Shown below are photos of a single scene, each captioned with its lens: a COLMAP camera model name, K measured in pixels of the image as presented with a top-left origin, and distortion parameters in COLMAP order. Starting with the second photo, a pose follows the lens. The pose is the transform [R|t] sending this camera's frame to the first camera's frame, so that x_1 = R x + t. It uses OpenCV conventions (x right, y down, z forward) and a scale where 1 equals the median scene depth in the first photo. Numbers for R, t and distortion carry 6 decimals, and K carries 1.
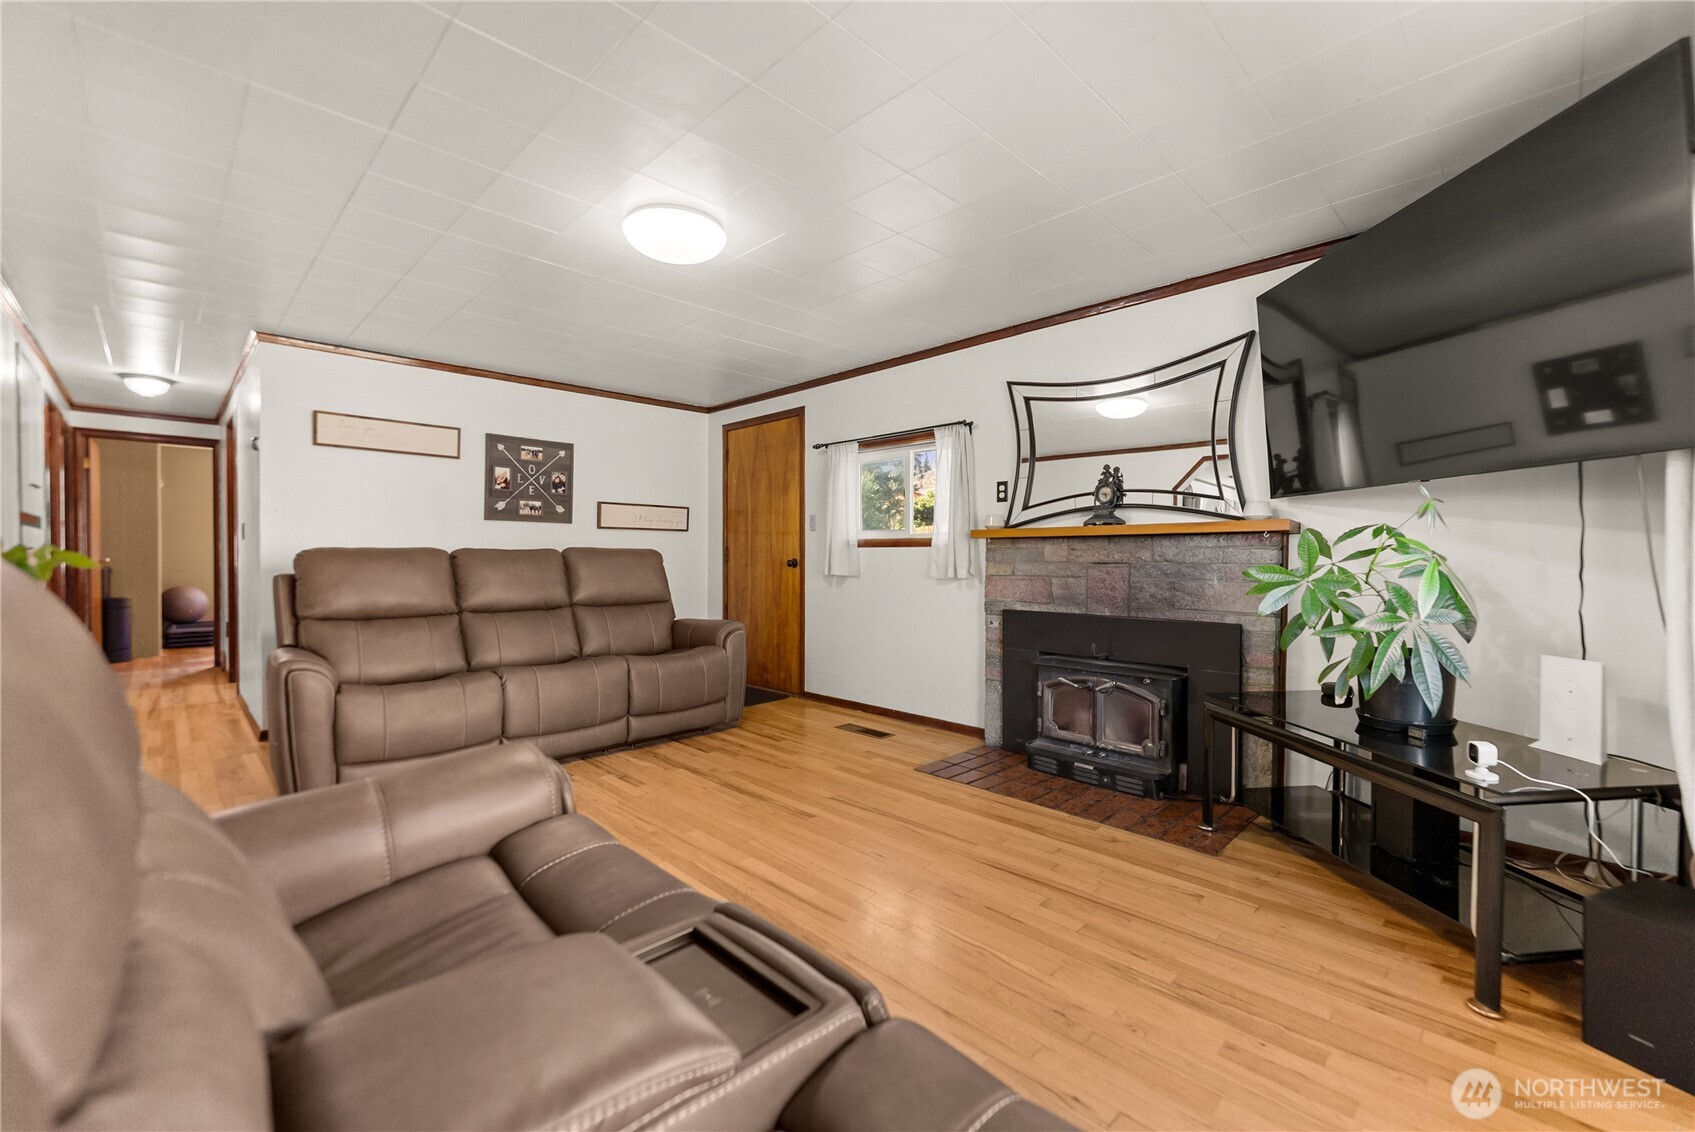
lens RADIAL K [[698.5, 0, 855.0], [0, 698.5, 568.2], [0, 0, 1]] dist [0.002739, -0.000986]
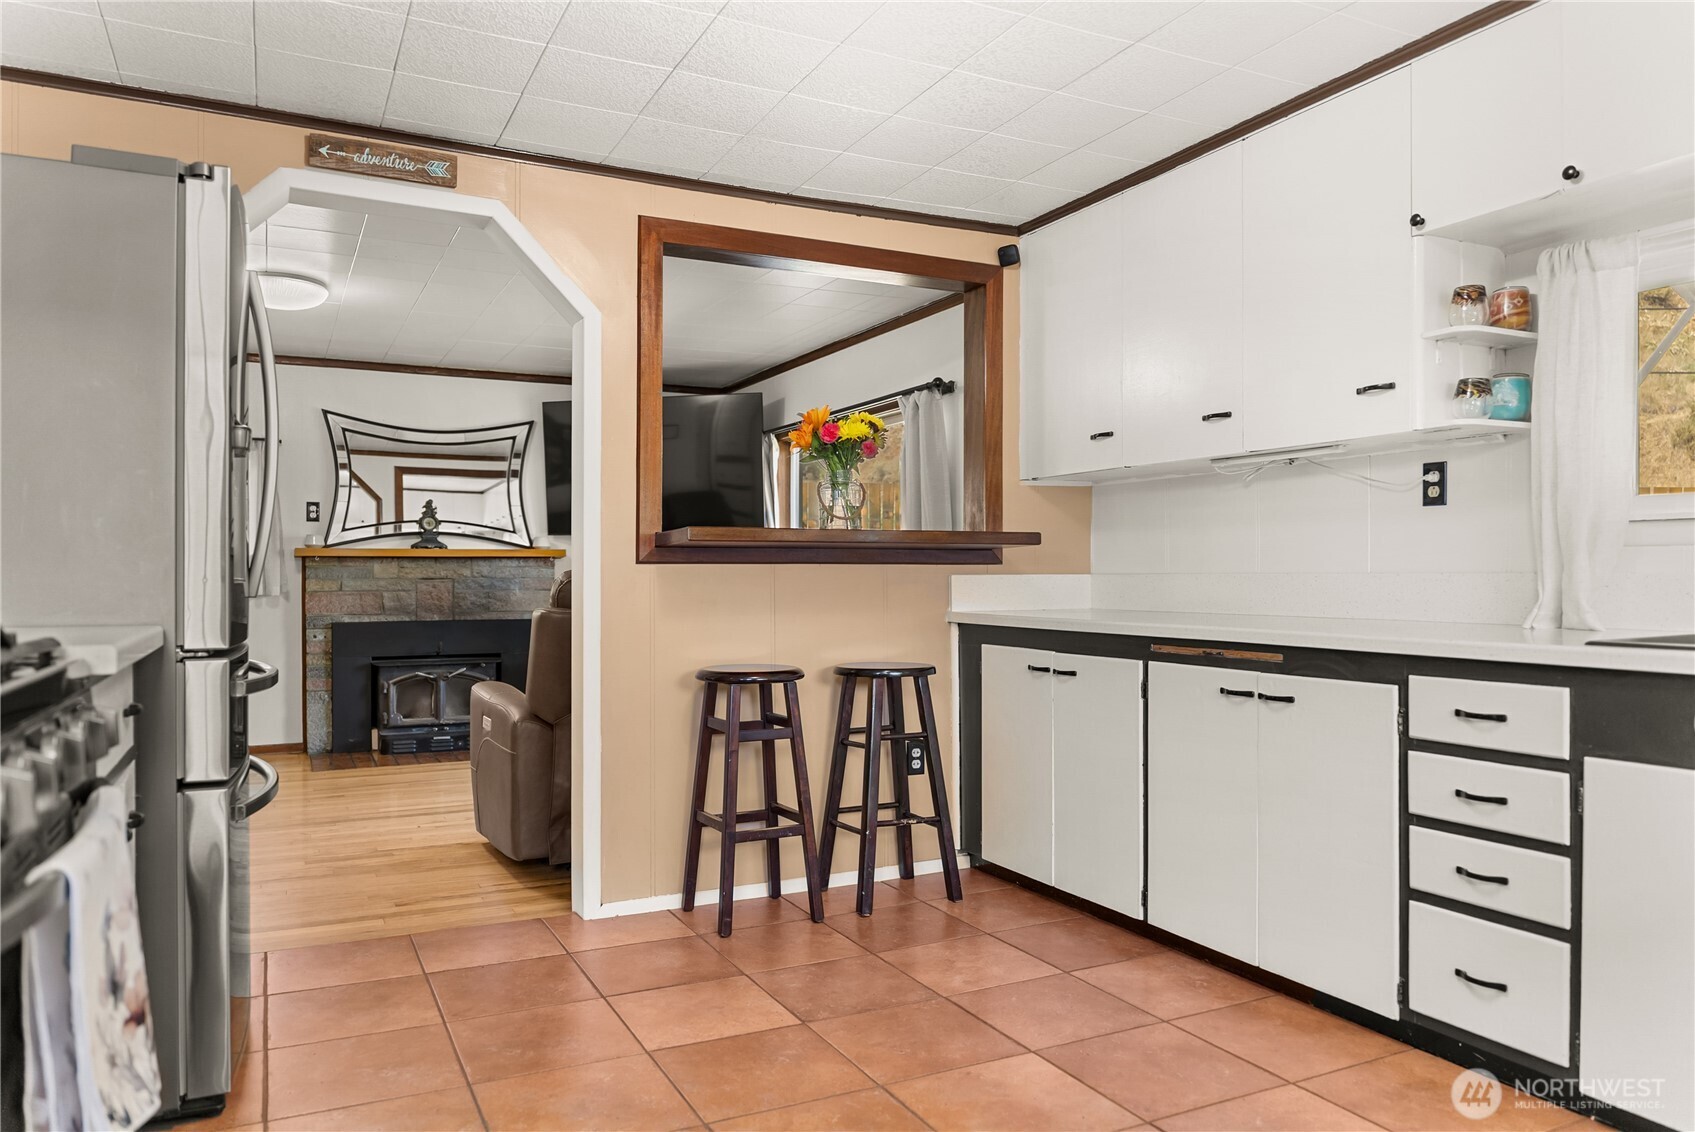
lens RADIAL K [[1170.8, 0, 849.9], [0, 1170.8, 579.8], [0, 0, 1]] dist [-0.002675, -0.014010]
pose [[0.316486, -0.006283, 0.948577, -1.284281], [0.018100, 0.999836, 0.000584, 0.006326], [-0.948425, 0.016984, 0.316547, -0.338709]]
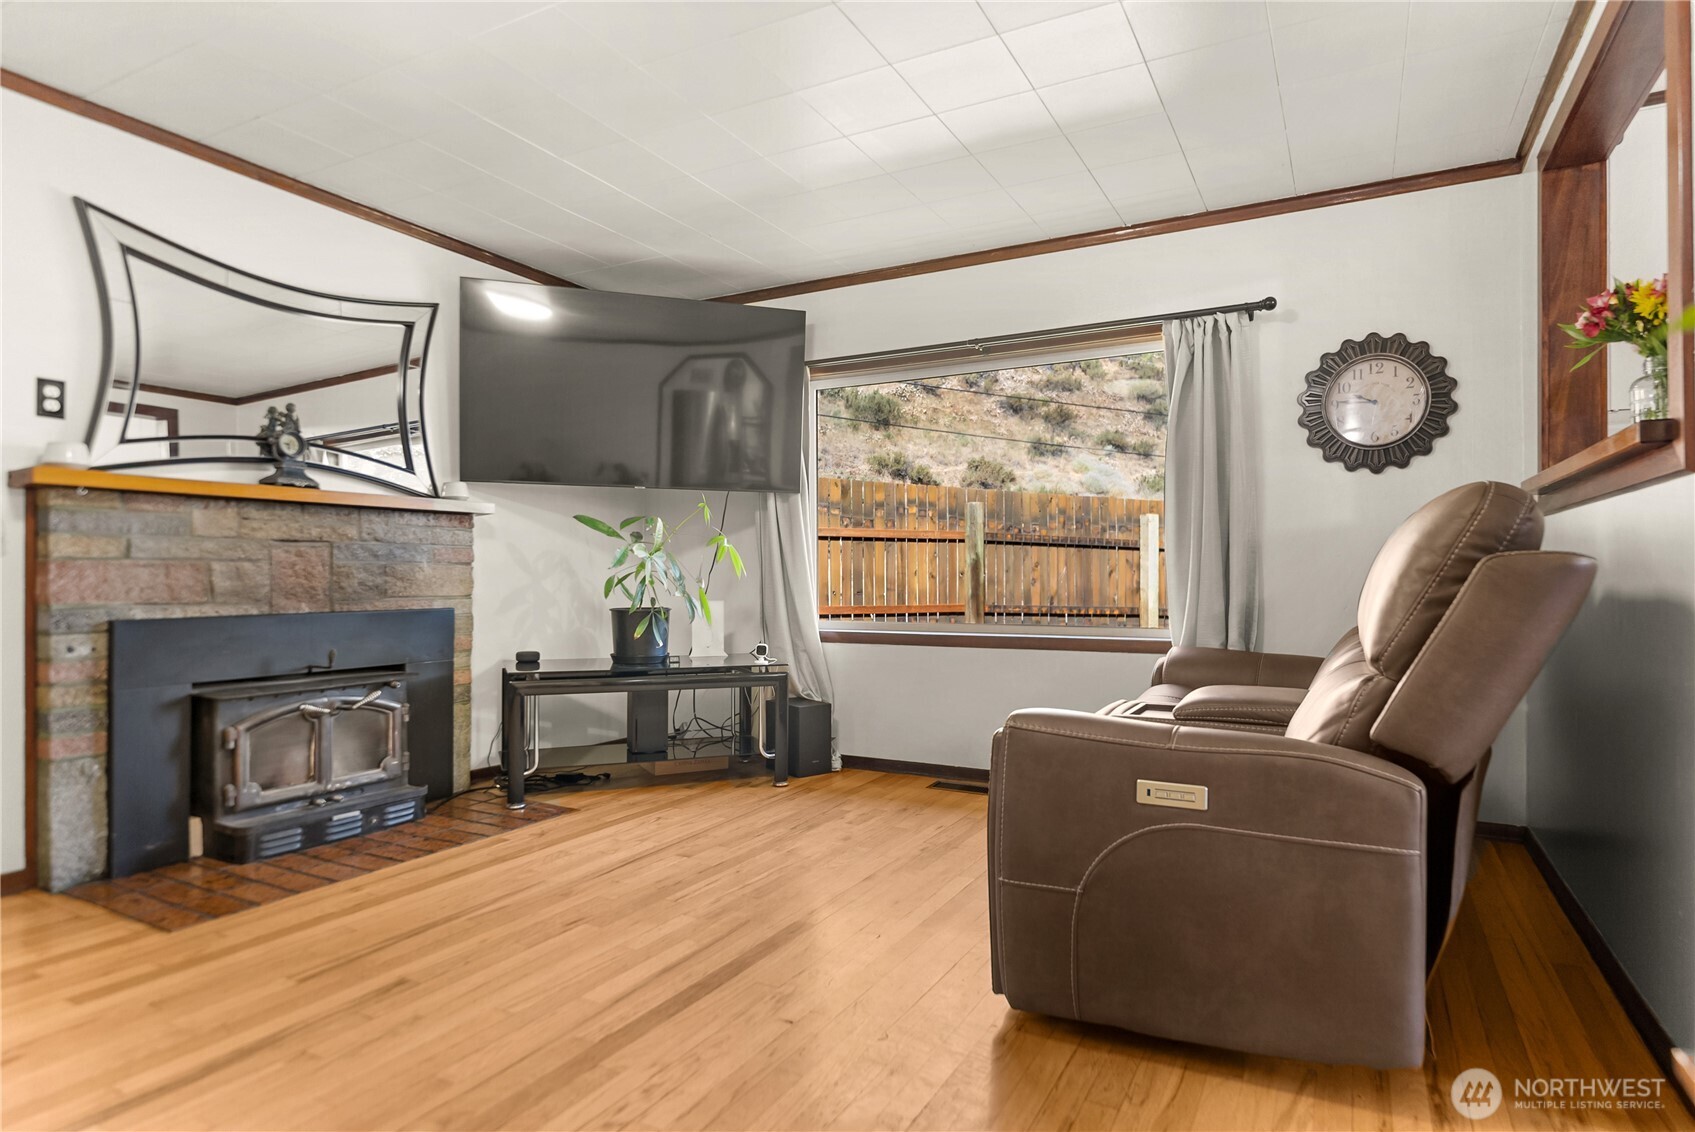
lens RADIAL K [[928.4, 0, 859.7], [0, 928.4, 571.2], [0, 0, 1]] dist [0.003481, 0.000515]
pose [[-0.294036, 0.004445, 0.955784, -0.674041], [0.016947, 0.999856, 0.000563, 0.031035], [-0.955644, 0.016364, -0.294069, 0.676411]]
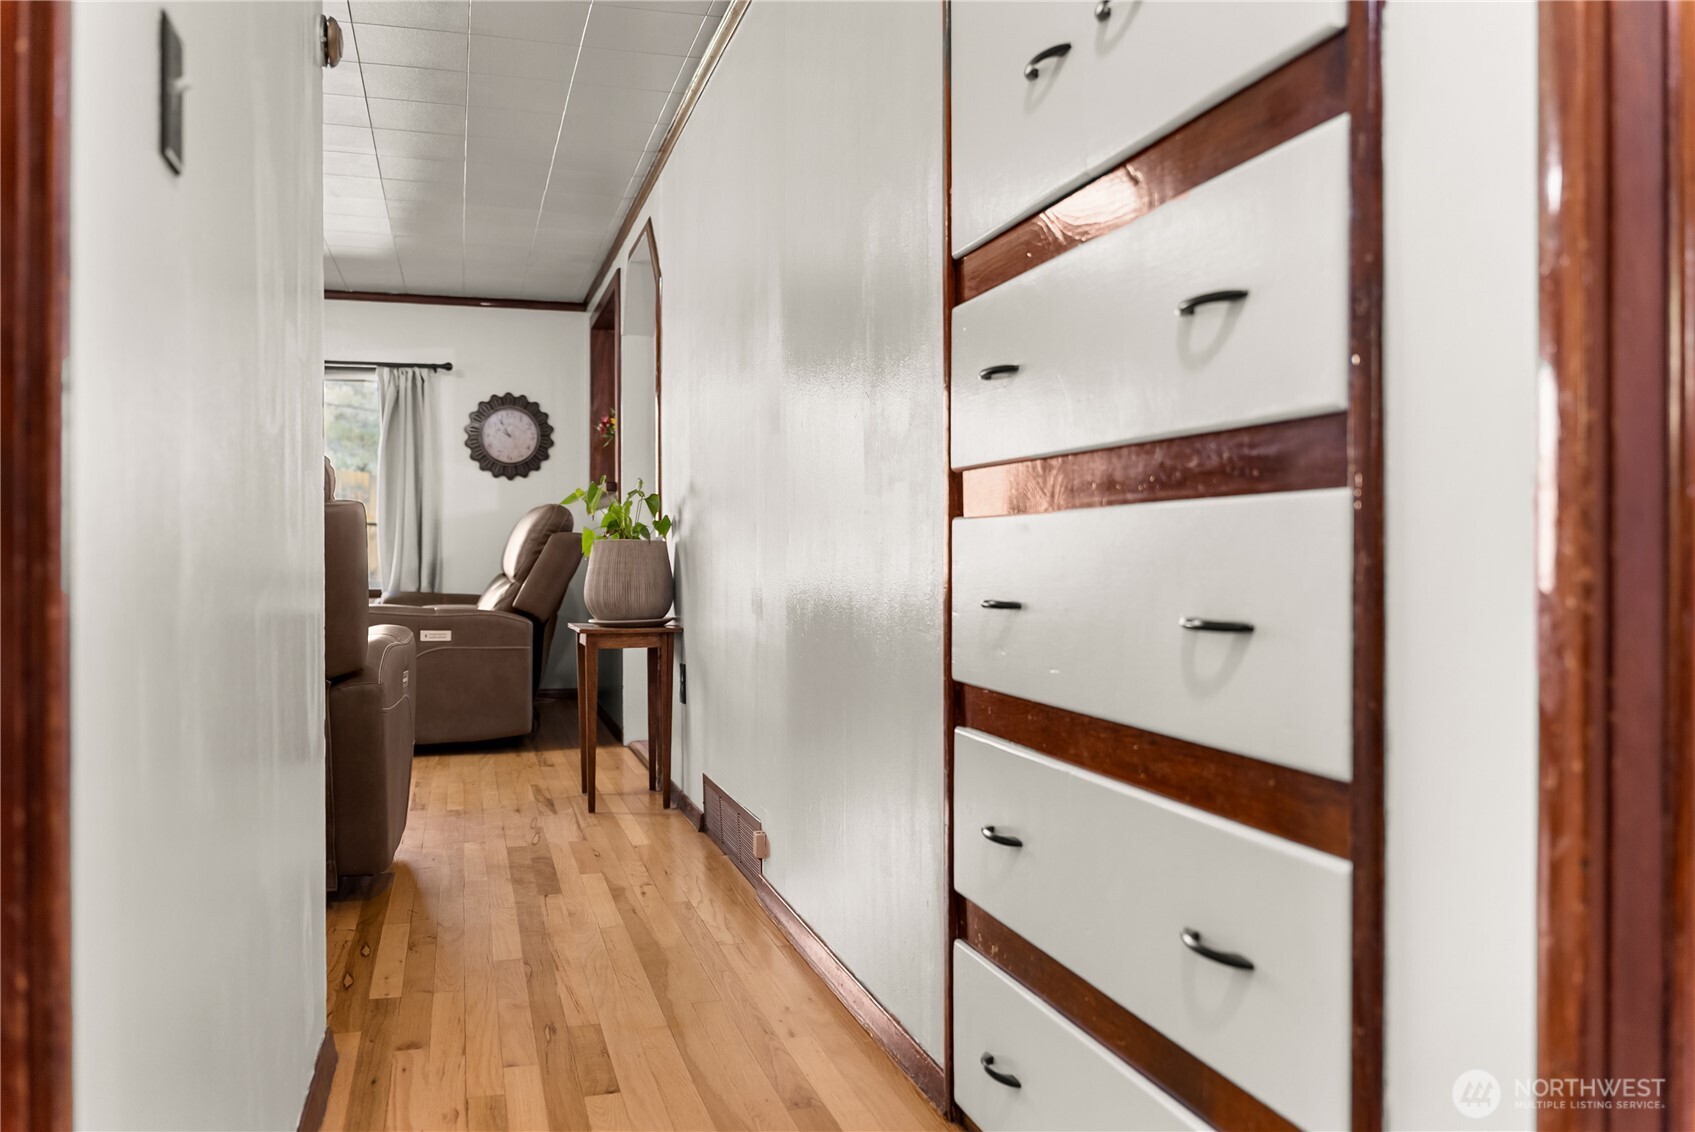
lens RADIAL K [[1313.3, 0, 844.2], [0, 1313.3, 560.4], [0, 0, 1]] dist [-0.003278, -0.000782]
pose [[-0.875544, -0.005470, 0.483108, -1.421311], [0.006451, 0.999714, 0.023012, 0.026769], [-0.483096, 0.023265, -0.875258, 1.491034]]
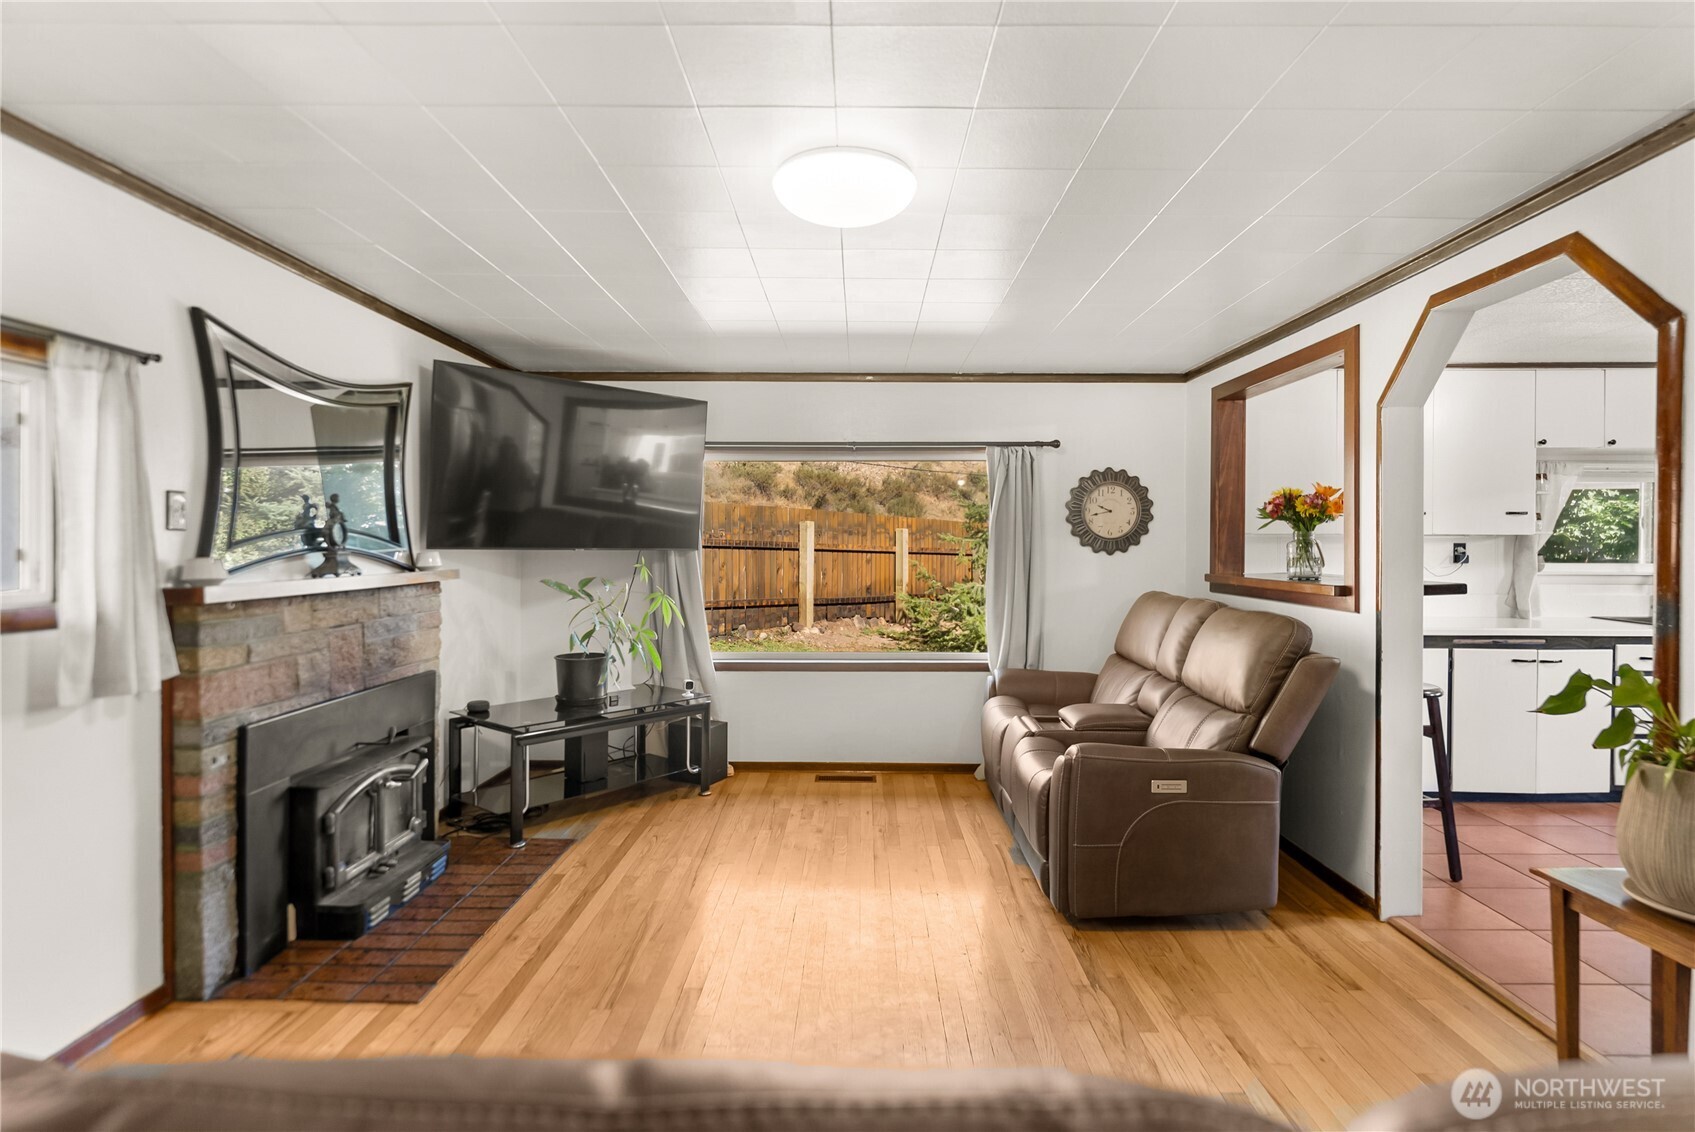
lens RADIAL K [[876.5, 0, 856.1], [0, 876.5, 548.1], [0, 0, 1]] dist [0.000698, 0.003479]
pose [[-0.702932, -0.008540, 0.711206, -0.652597], [0.007500, 0.999783, 0.019418, -0.097374], [-0.711218, 0.018983, -0.702715, 1.179389]]
